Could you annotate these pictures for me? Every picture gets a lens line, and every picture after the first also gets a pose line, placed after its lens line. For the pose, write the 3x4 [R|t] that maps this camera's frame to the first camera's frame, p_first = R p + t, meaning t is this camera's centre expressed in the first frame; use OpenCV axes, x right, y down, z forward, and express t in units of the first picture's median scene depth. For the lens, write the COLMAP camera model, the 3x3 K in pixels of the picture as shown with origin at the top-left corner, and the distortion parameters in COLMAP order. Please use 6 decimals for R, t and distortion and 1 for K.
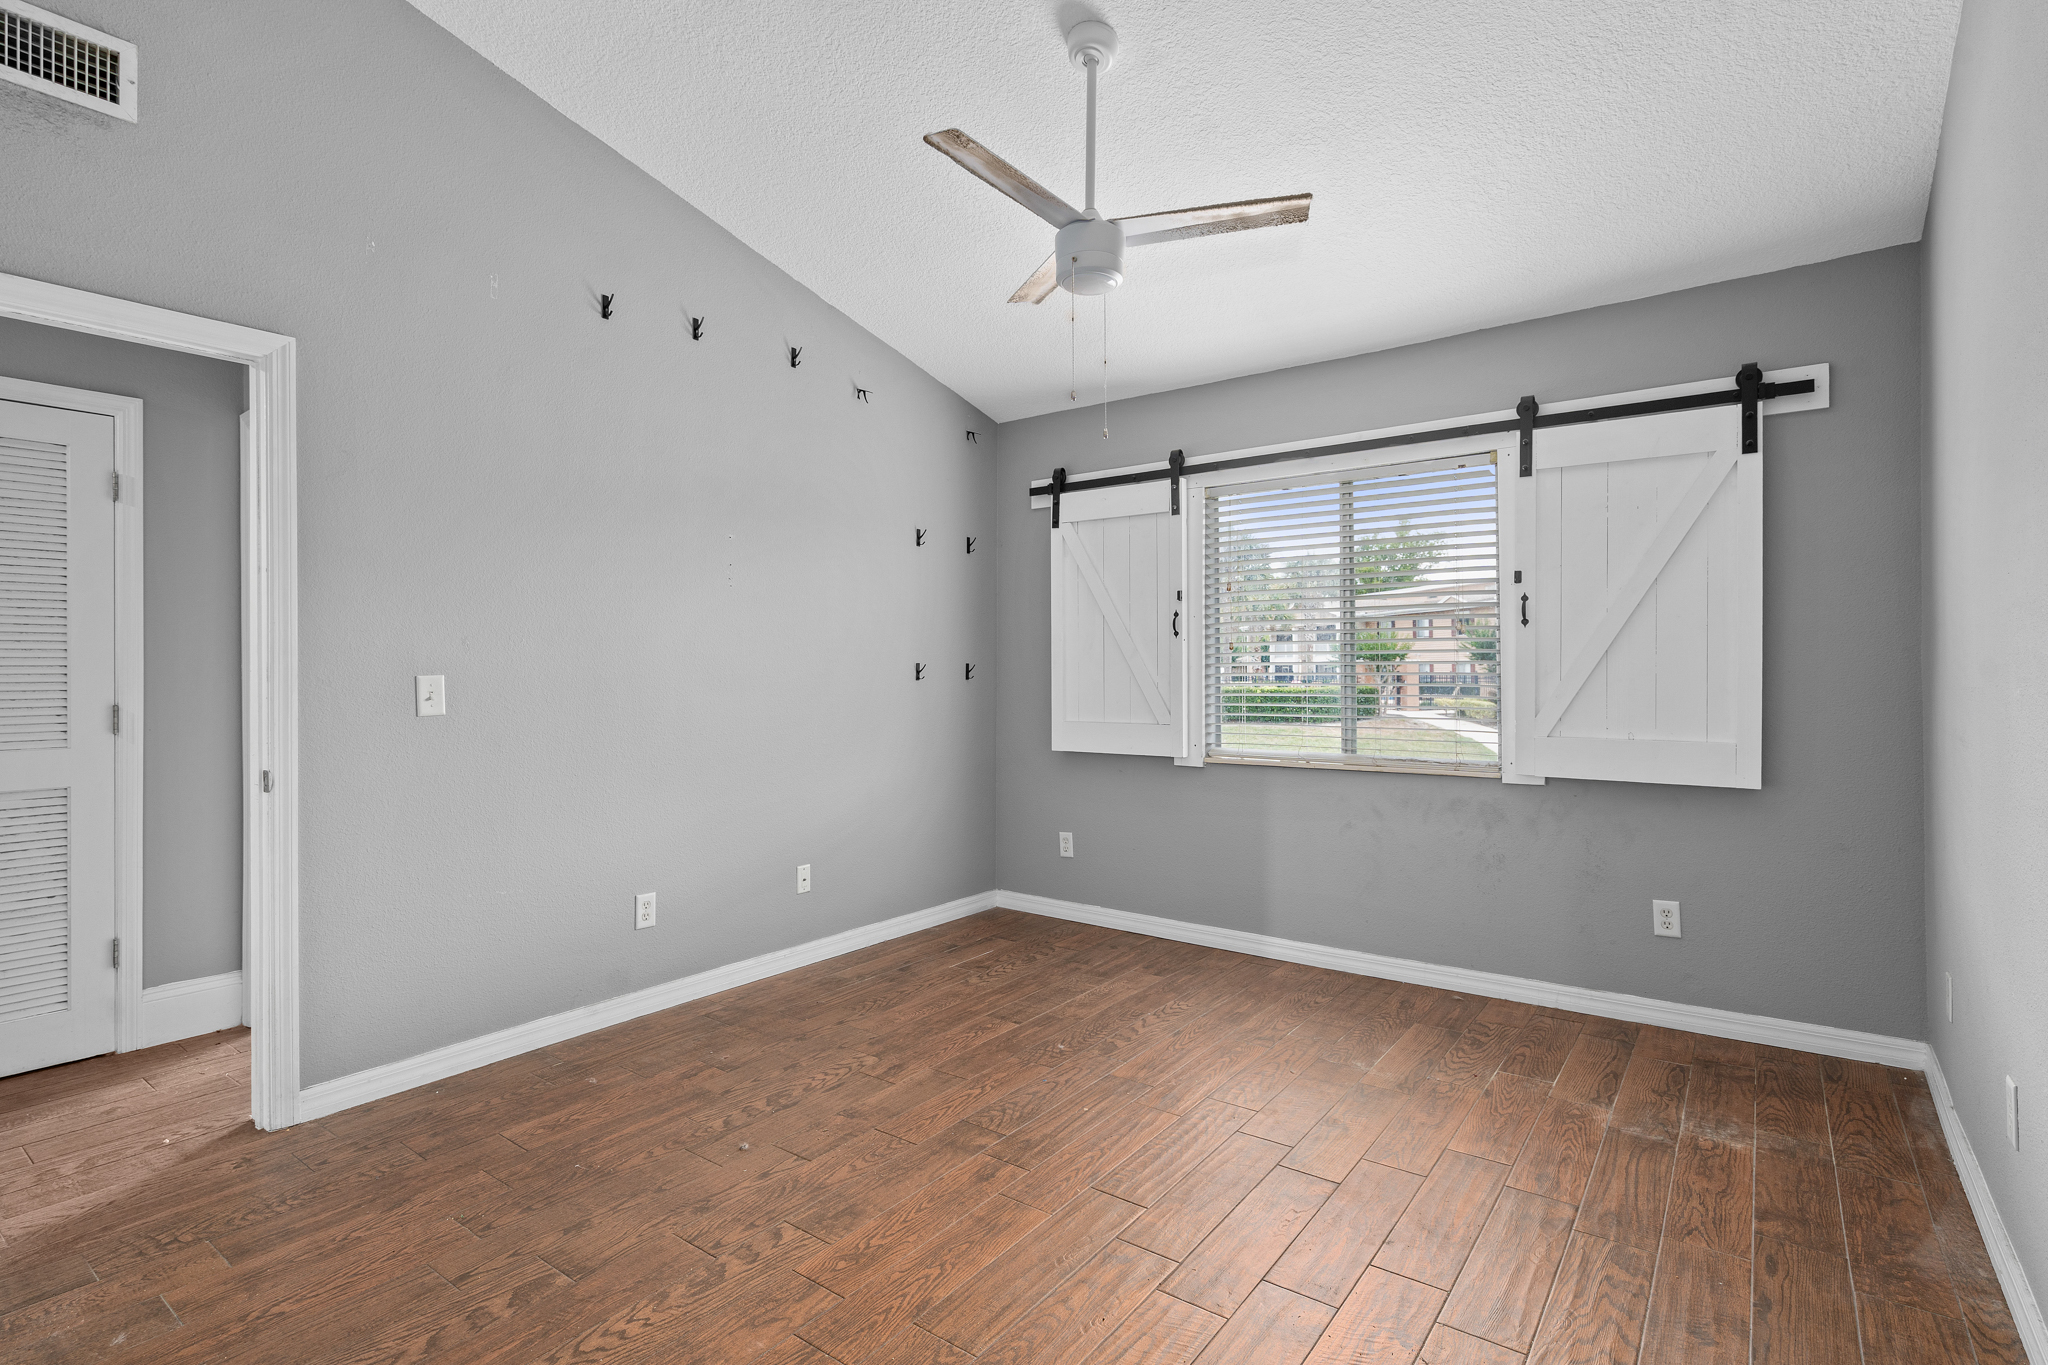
lens RADIAL K [[1006.0, 0, 1019.5], [0, 1006.0, 675.3], [0, 0, 1]] dist [-0.003364, 0.000083]
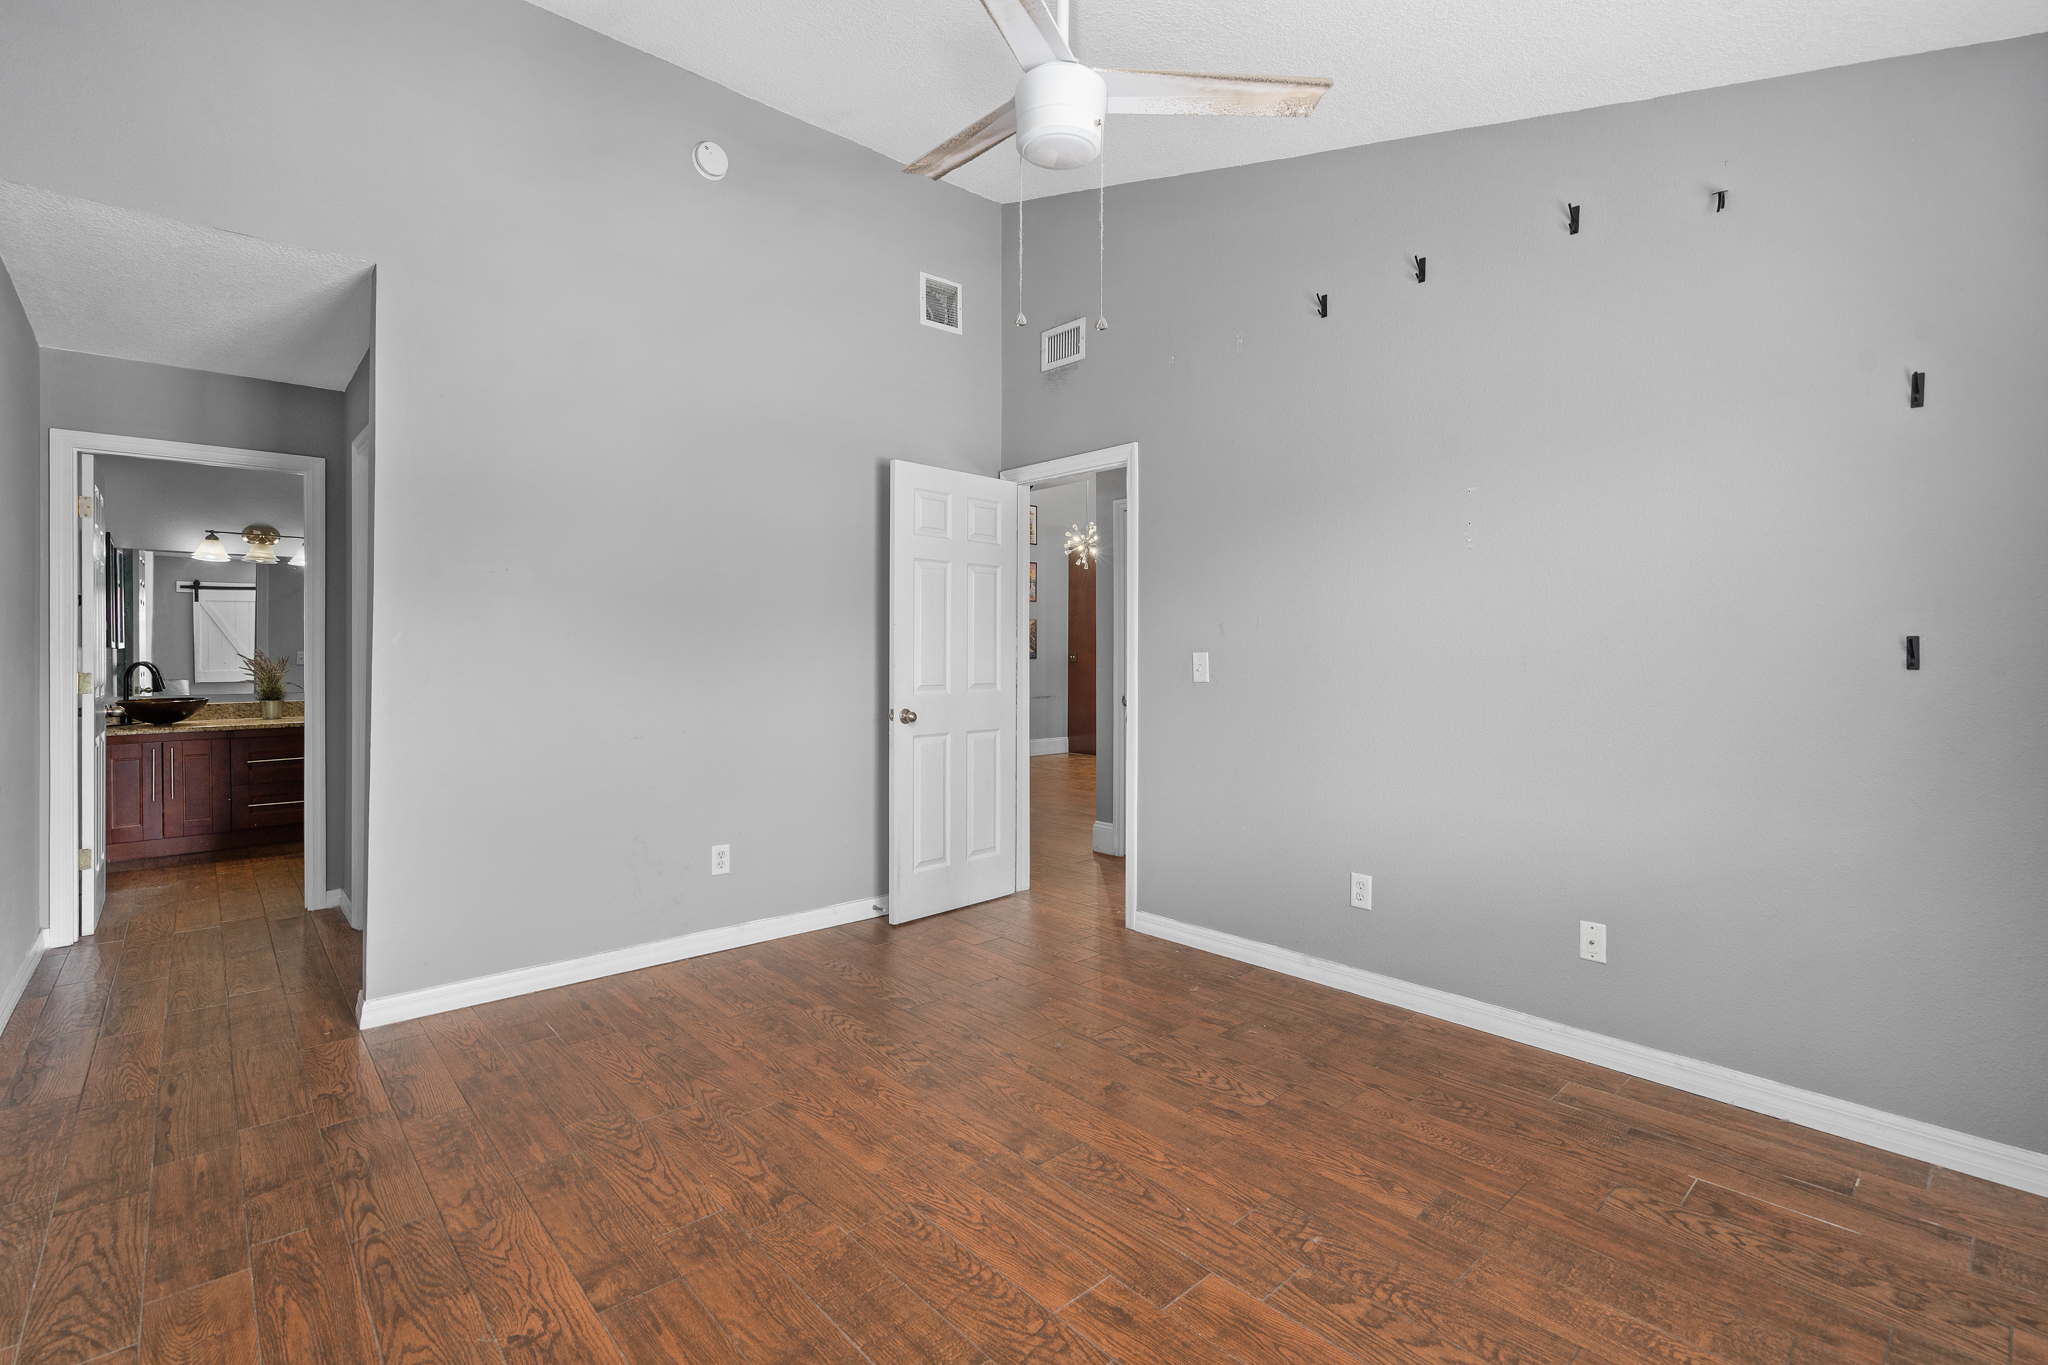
lens RADIAL K [[937.5, 0, 1014.1], [0, 937.5, 654.5], [0, 0, 1]] dist [-0.001210, 0.000115]
pose [[-0.203975, 0.008032, -0.978943, 0.612096], [-0.003797, 0.999952, 0.008995, -0.006875], [0.978969, 0.005552, -0.203935, 0.863810]]
